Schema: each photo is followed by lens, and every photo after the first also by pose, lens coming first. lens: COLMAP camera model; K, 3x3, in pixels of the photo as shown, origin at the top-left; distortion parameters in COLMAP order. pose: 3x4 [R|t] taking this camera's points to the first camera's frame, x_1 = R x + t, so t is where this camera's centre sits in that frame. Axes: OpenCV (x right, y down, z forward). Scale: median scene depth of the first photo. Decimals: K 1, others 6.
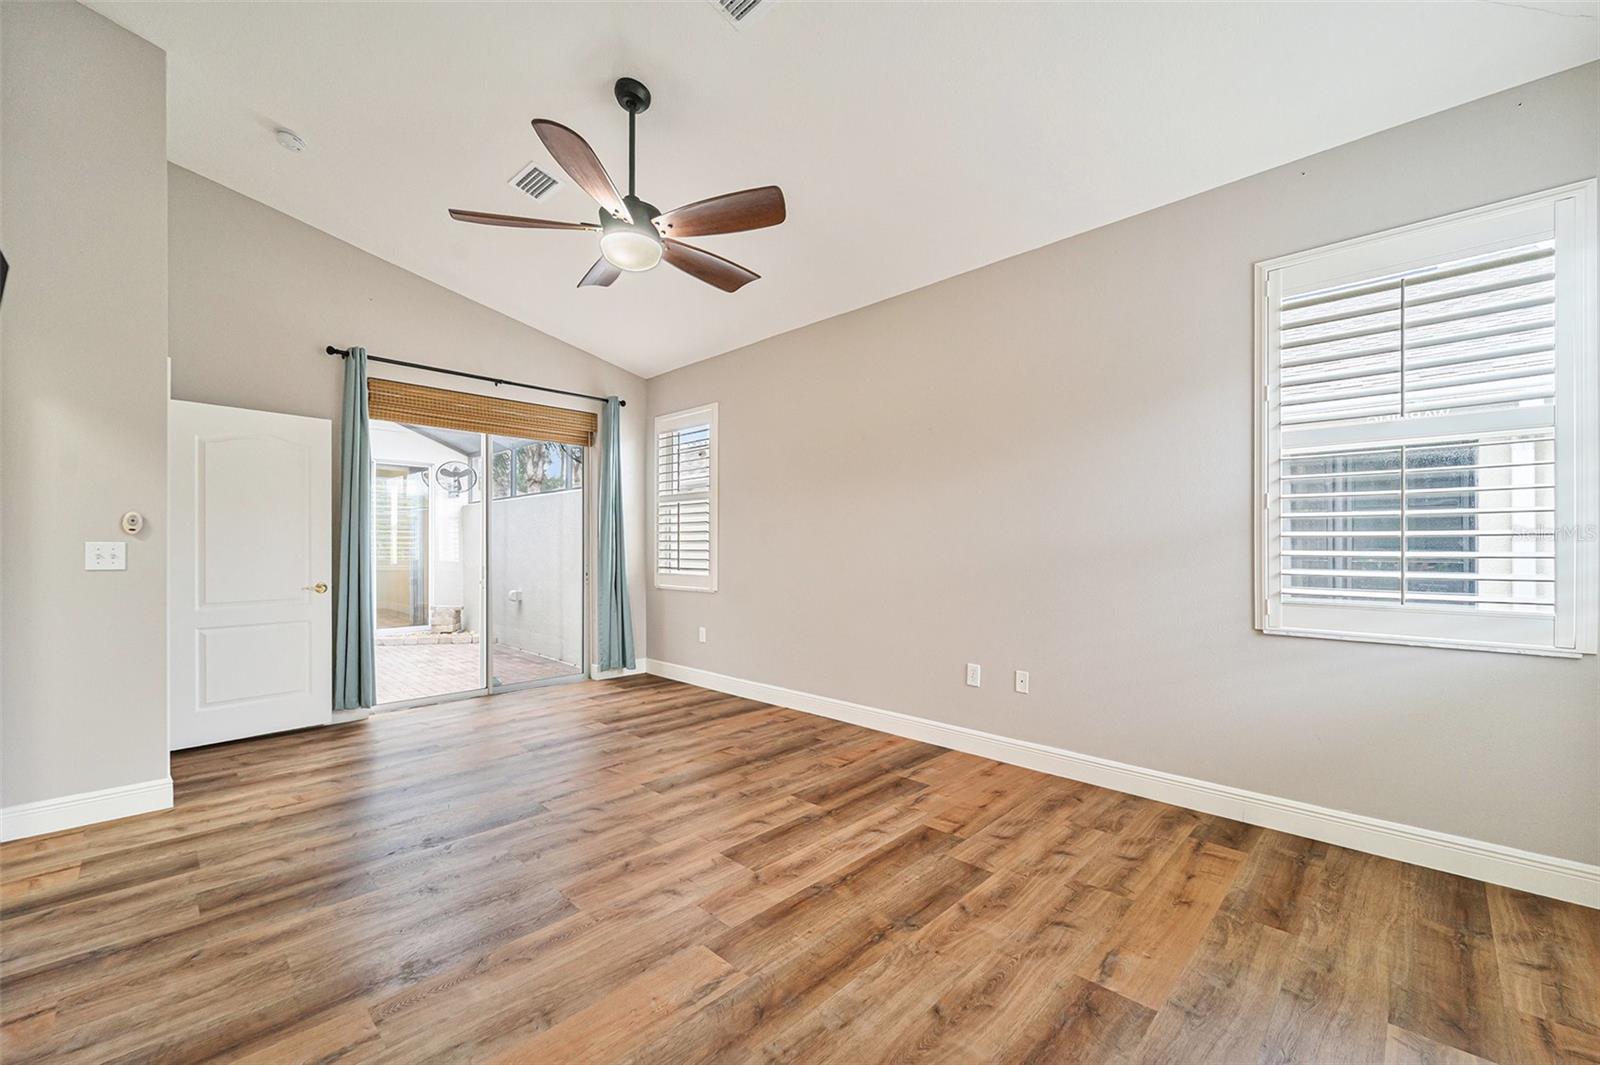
lens RADIAL K [[654.7, 0, 802.1], [0, 654.7, 548.3], [0, 0, 1]] dist [-0.000425, -0.000153]
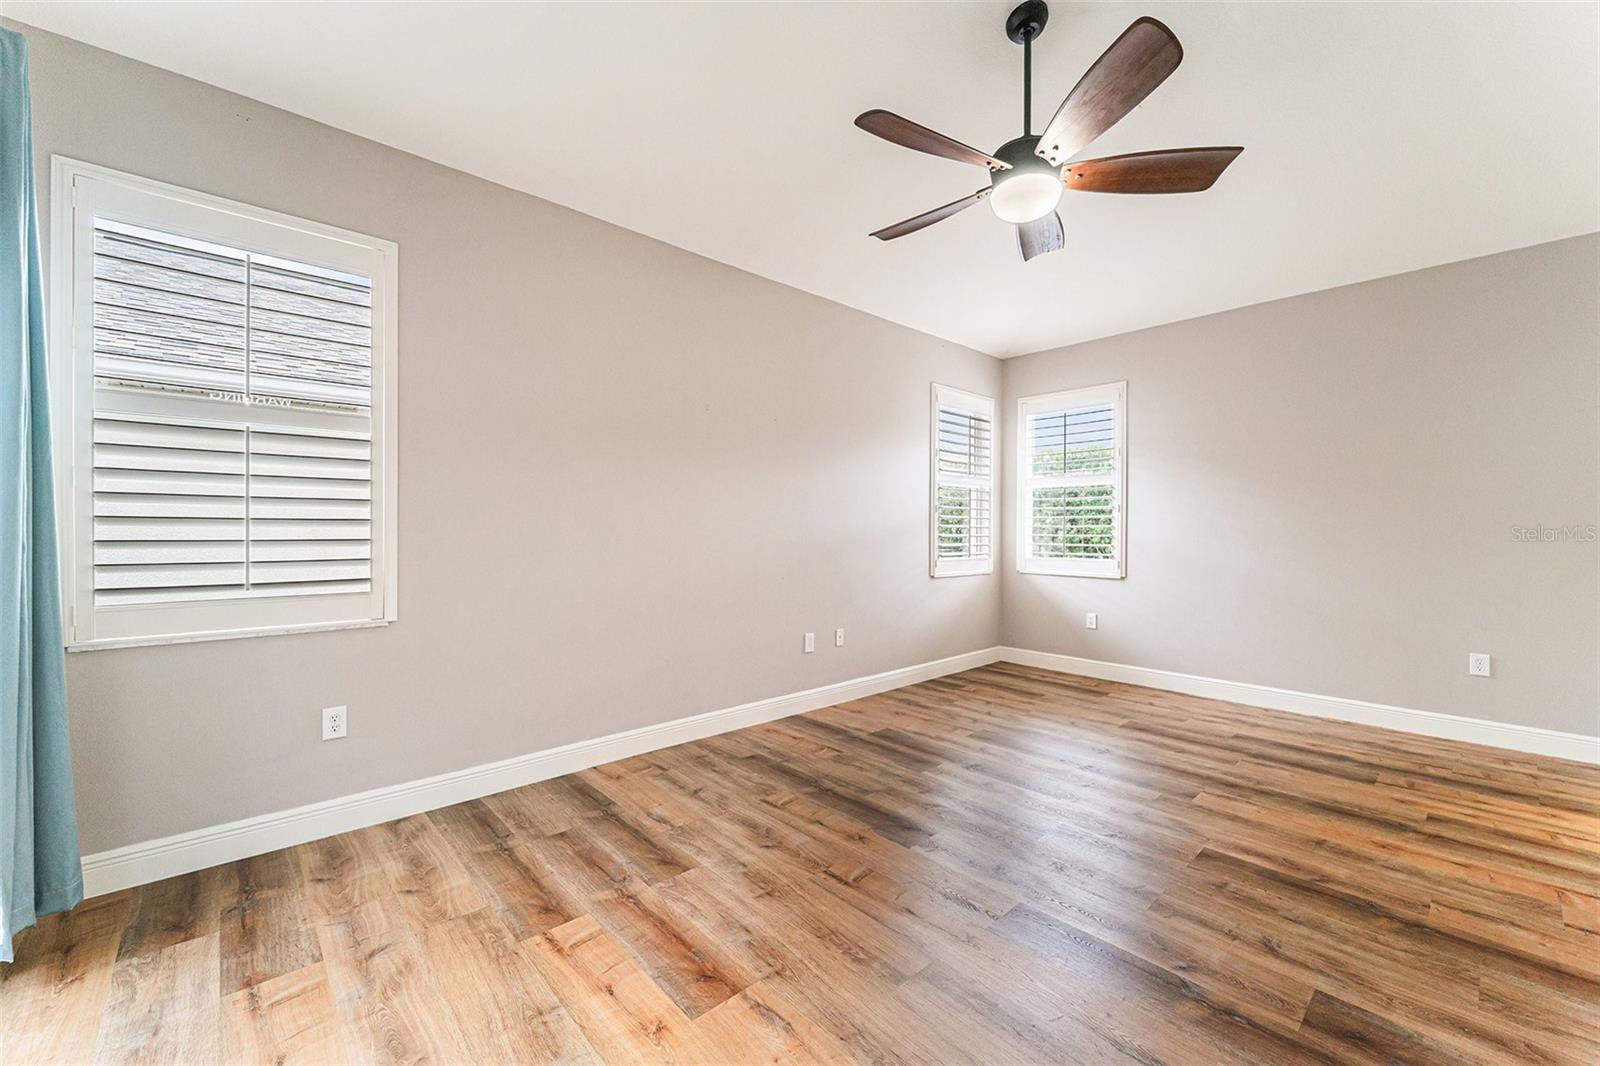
lens RADIAL K [[625.4, 0, 807.2], [0, 625.4, 534.6], [0, 0, 1]] dist [-0.001207, -0.000410]
pose [[0.055590, -0.005385, 0.998439, -1.021909], [0.002282, 0.999984, 0.005266, -0.005761], [-0.998451, 0.001986, 0.055601, 1.133312]]
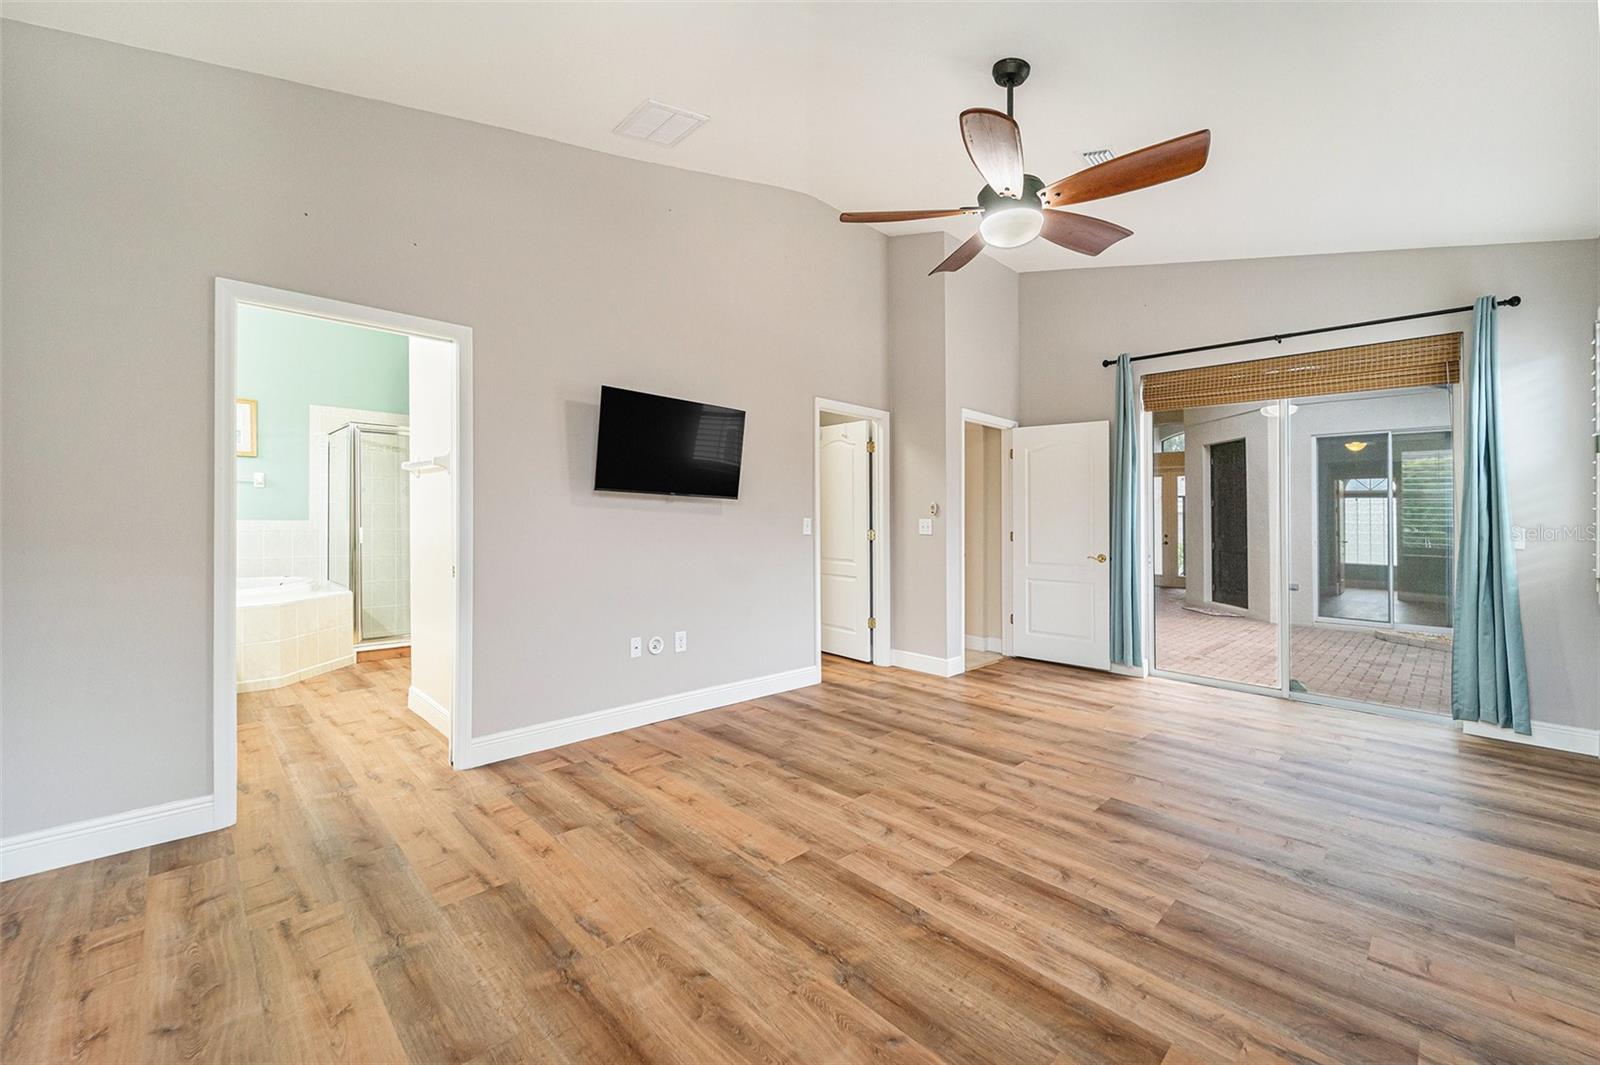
lens RADIAL K [[634.5, 0, 798.6], [0, 634.5, 526.6], [0, 0, 1]] dist [-0.001524, -0.000256]
pose [[-0.031860, 0.012075, -0.999419, 0.641509], [-0.019819, 0.999723, 0.012711, -0.003748], [0.999296, 0.020213, -0.031612, 0.634335]]
